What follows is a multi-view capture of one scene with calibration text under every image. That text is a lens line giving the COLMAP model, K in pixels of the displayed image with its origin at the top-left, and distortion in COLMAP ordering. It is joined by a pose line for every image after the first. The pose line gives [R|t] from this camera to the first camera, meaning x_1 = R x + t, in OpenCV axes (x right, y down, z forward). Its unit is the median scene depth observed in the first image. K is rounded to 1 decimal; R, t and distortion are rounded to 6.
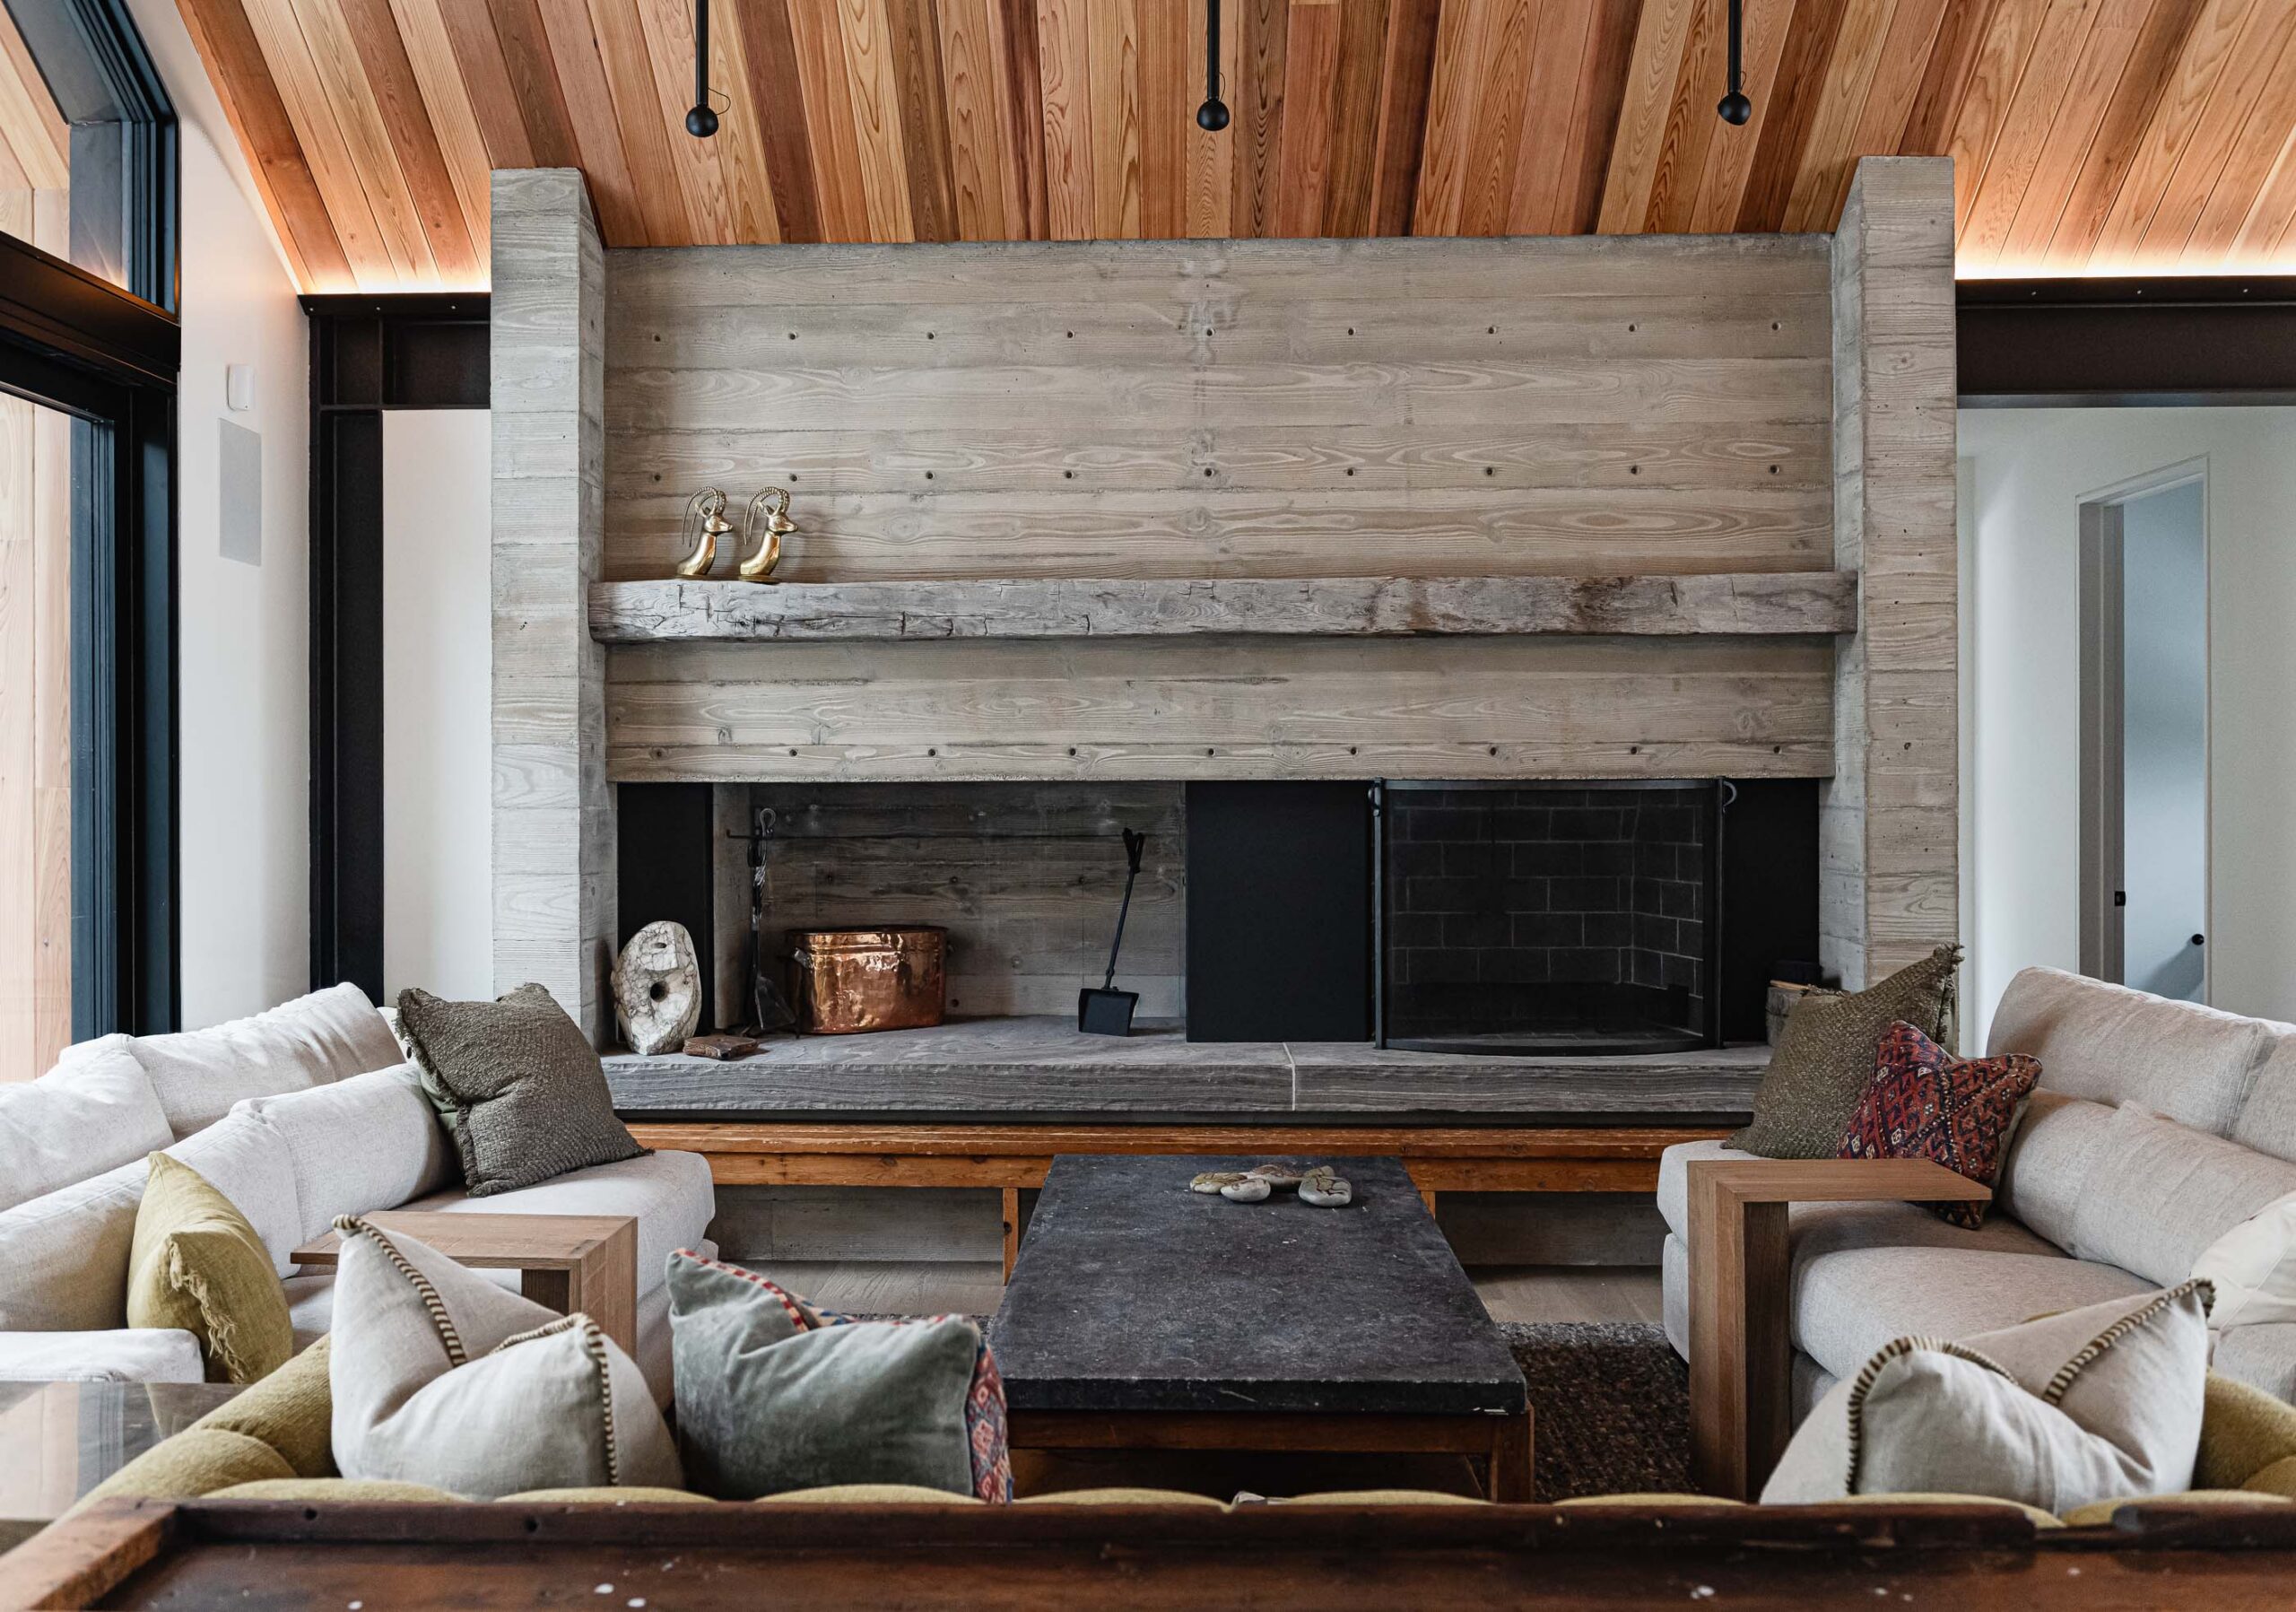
lens RADIAL K [[1988.0, 0, 1154.5], [0, 1988.0, 794.9], [0, 0, 1]] dist [-0.008063, 0.000425]
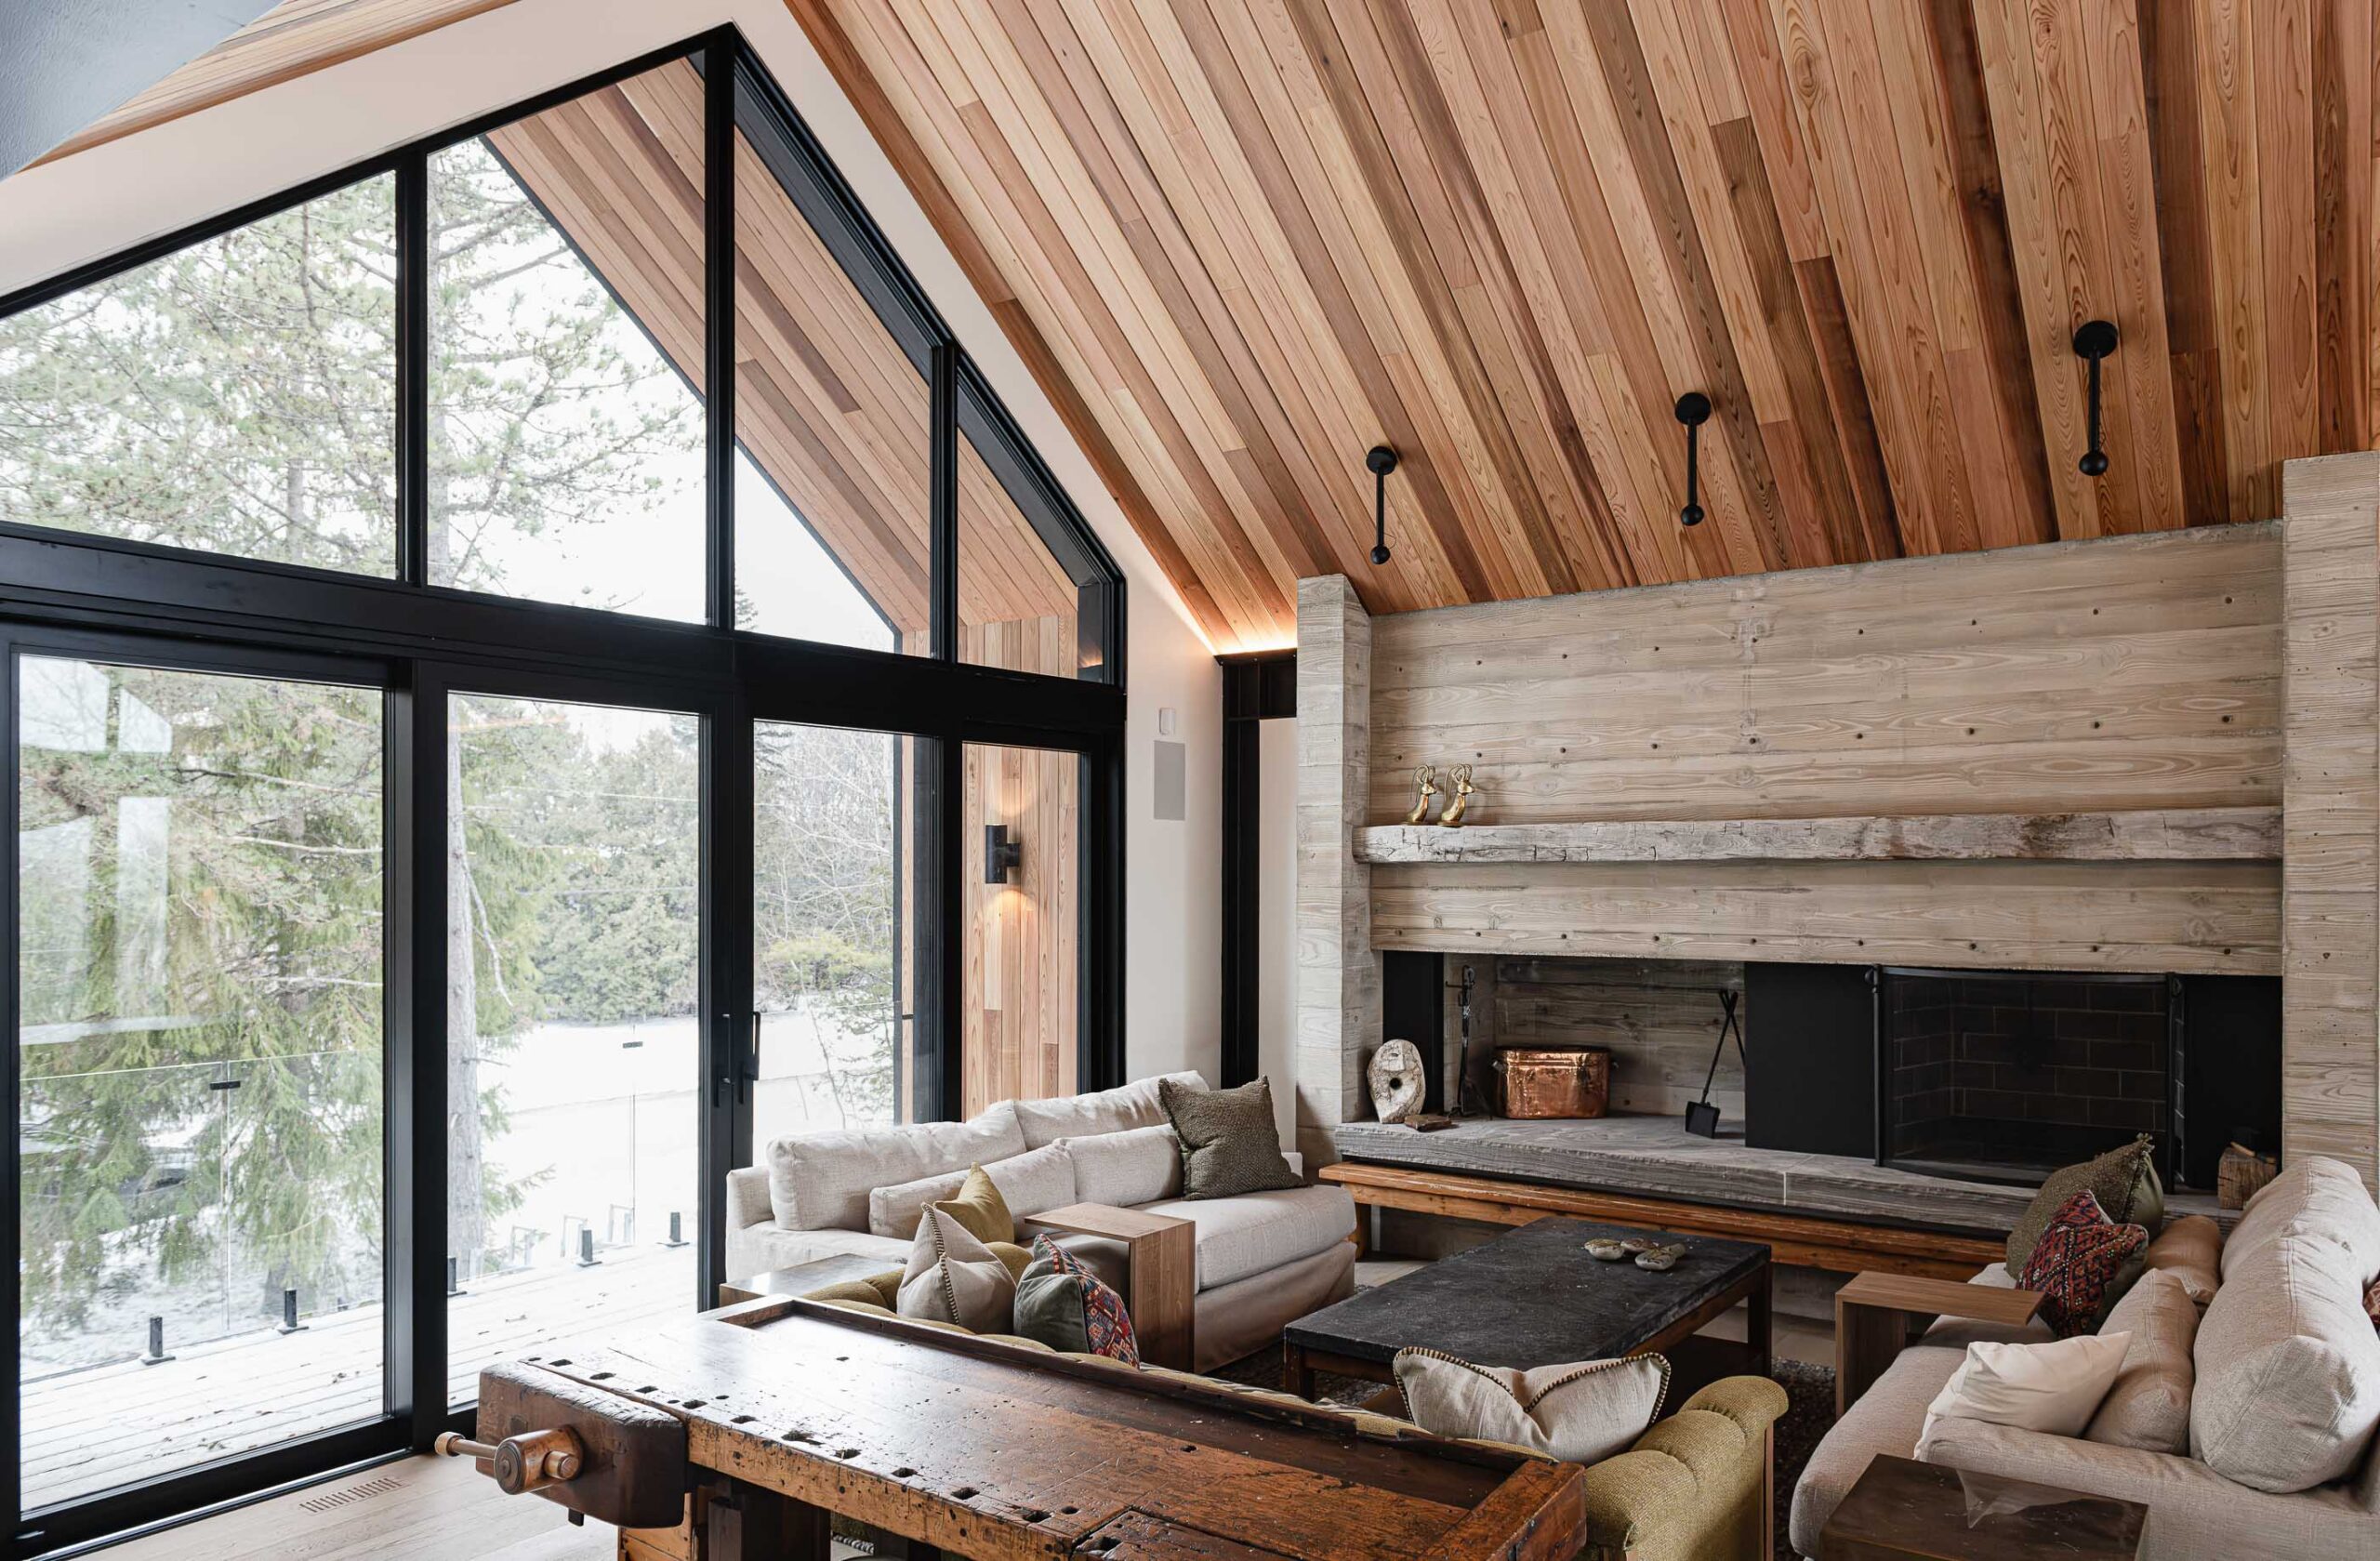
lens RADIAL K [[1610.1, 0, 1207.7], [0, 1610.1, 886.3], [0, 0, 1]] dist [-0.003295, -0.008318]
pose [[0.834970, 0.006552, -0.550256, 0.332616], [-0.005096, 0.999978, 0.004175, -0.063453], [0.550272, -0.000682, 0.834985, -0.154516]]
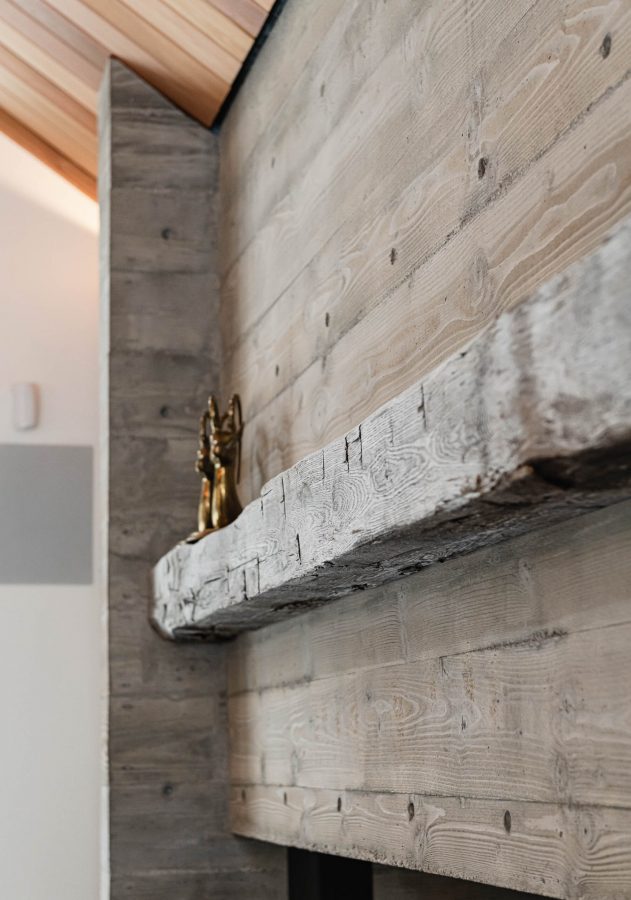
lens RADIAL K [[1809.5, 0, 316.7], [0, 1809.5, 451.9], [0, 0, 1]] dist [0.001323, 0.000000]
pose [[0.271041, -0.160701, -0.949058, 0.388381], [0.016174, 0.986587, -0.162436, -0.036916], [0.962432, 0.028677, 0.270005, 0.864395]]
